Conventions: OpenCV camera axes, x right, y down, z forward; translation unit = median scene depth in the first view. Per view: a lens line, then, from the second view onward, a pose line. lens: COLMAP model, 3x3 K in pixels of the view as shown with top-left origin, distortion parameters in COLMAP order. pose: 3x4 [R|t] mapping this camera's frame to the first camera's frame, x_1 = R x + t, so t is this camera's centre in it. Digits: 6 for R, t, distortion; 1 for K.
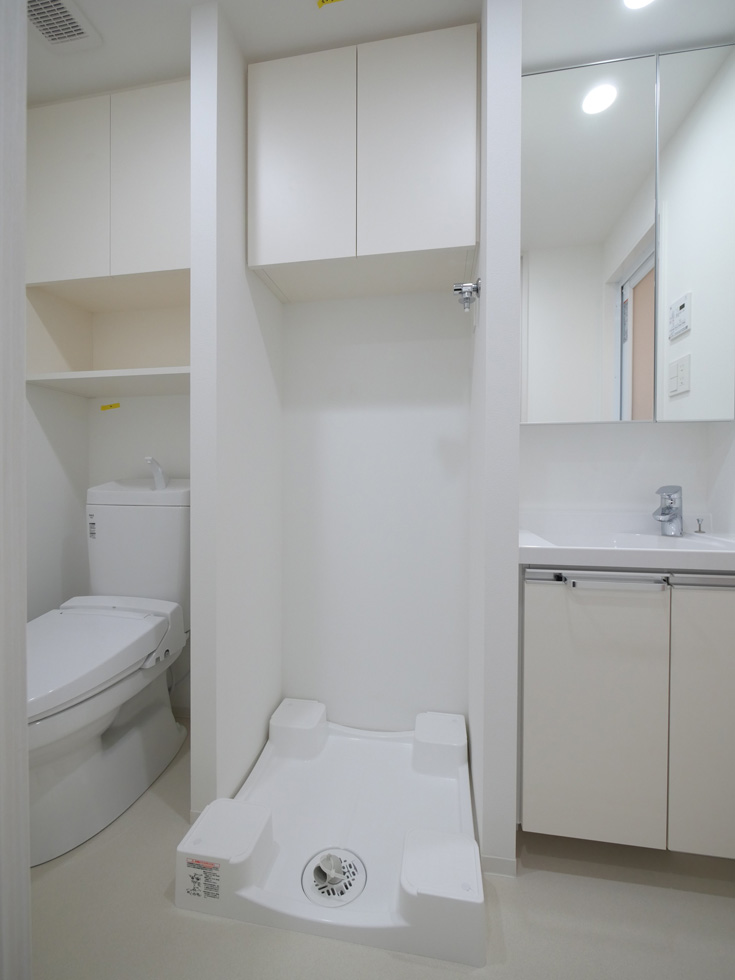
lens RADIAL K [[413.7, 0, 368.8], [0, 413.7, 487.3], [0, 0, 1]] dist [-0.003362, -0.000637]
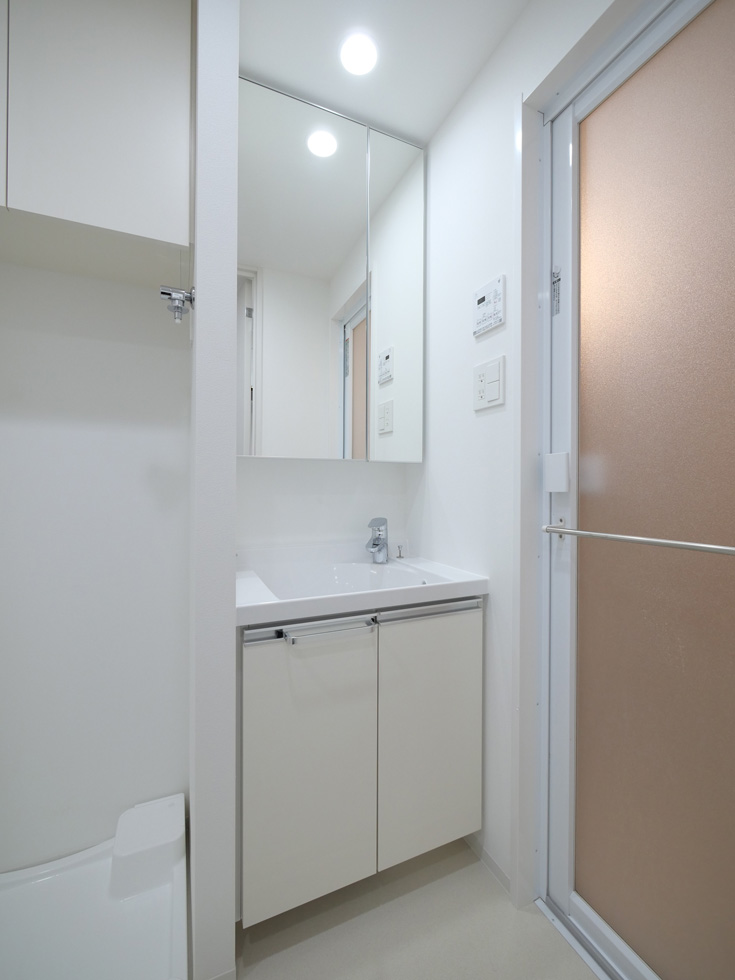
lens RADIAL K [[413.7, 0, 368.8], [0, 413.7, 487.3], [0, 0, 1]] dist [-0.003362, -0.000637]
pose [[0.828212, -0.001375, 0.560414, 0.084159], [0.005283, 0.999972, -0.005354, -0.082815], [-0.560391, 0.007395, 0.828195, 0.092513]]
